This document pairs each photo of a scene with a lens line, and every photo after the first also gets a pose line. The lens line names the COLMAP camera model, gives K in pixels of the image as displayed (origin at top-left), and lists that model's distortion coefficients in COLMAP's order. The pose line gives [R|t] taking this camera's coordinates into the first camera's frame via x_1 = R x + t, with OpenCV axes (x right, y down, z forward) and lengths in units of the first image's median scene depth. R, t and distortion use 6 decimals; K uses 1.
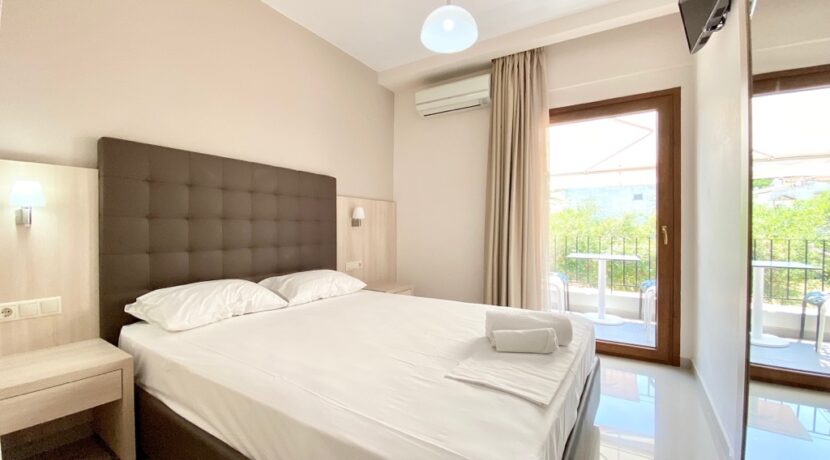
lens RADIAL K [[343.0, 0, 417.0], [0, 343.0, 226.8], [0, 0, 1]] dist [0.036555, -0.032980]
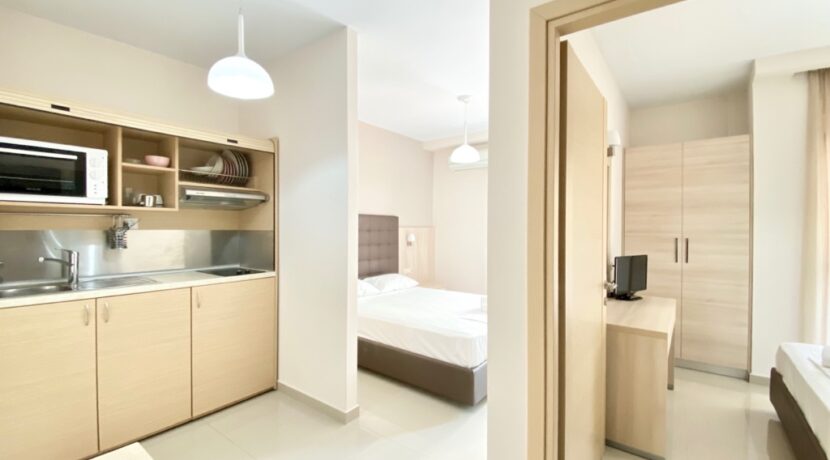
lens RADIAL K [[343.0, 0, 417.0], [0, 343.0, 226.8], [0, 0, 1]] dist [0.036555, -0.032980]
pose [[0.996885, 0.008290, -0.078429, -0.022868], [-0.008261, 0.999966, 0.000693, -0.101127], [0.078432, -0.000043, 0.996919, -0.637556]]
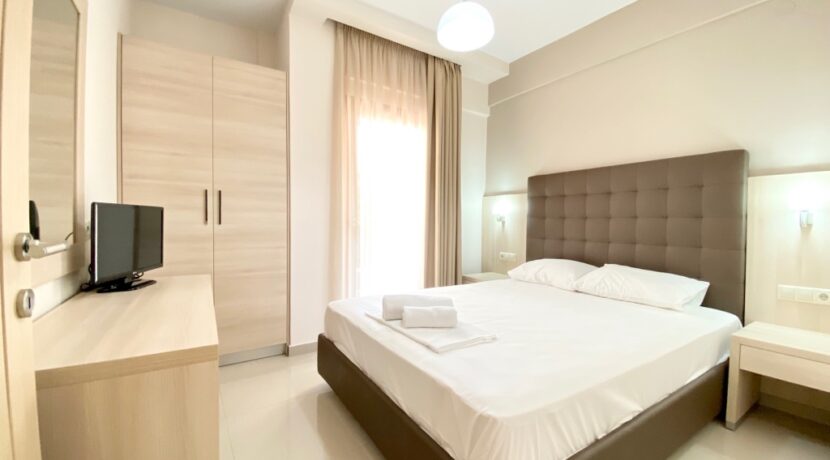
lens RADIAL K [[343.0, 0, 417.0], [0, 343.0, 226.8], [0, 0, 1]] dist [0.036555, -0.032980]
pose [[0.412771, -0.015889, 0.910696, 0.226812], [-0.008087, 0.999744, 0.021108, 0.000962], [-0.910799, -0.016078, 0.412537, -0.180330]]
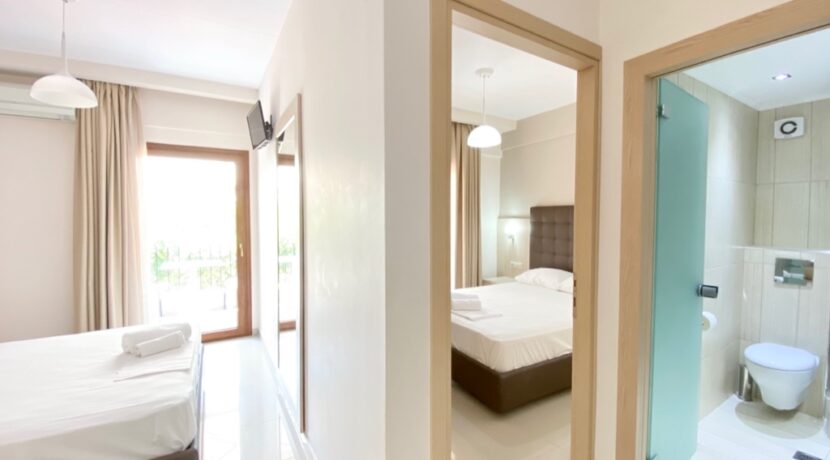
lens RADIAL K [[343.0, 0, 417.0], [0, 343.0, 226.8], [0, 0, 1]] dist [0.036555, -0.032980]
pose [[0.458136, -0.021719, 0.888617, -0.226828], [0.004059, 0.999742, 0.022343, -0.095823], [-0.888873, -0.006629, 0.458106, -0.307787]]
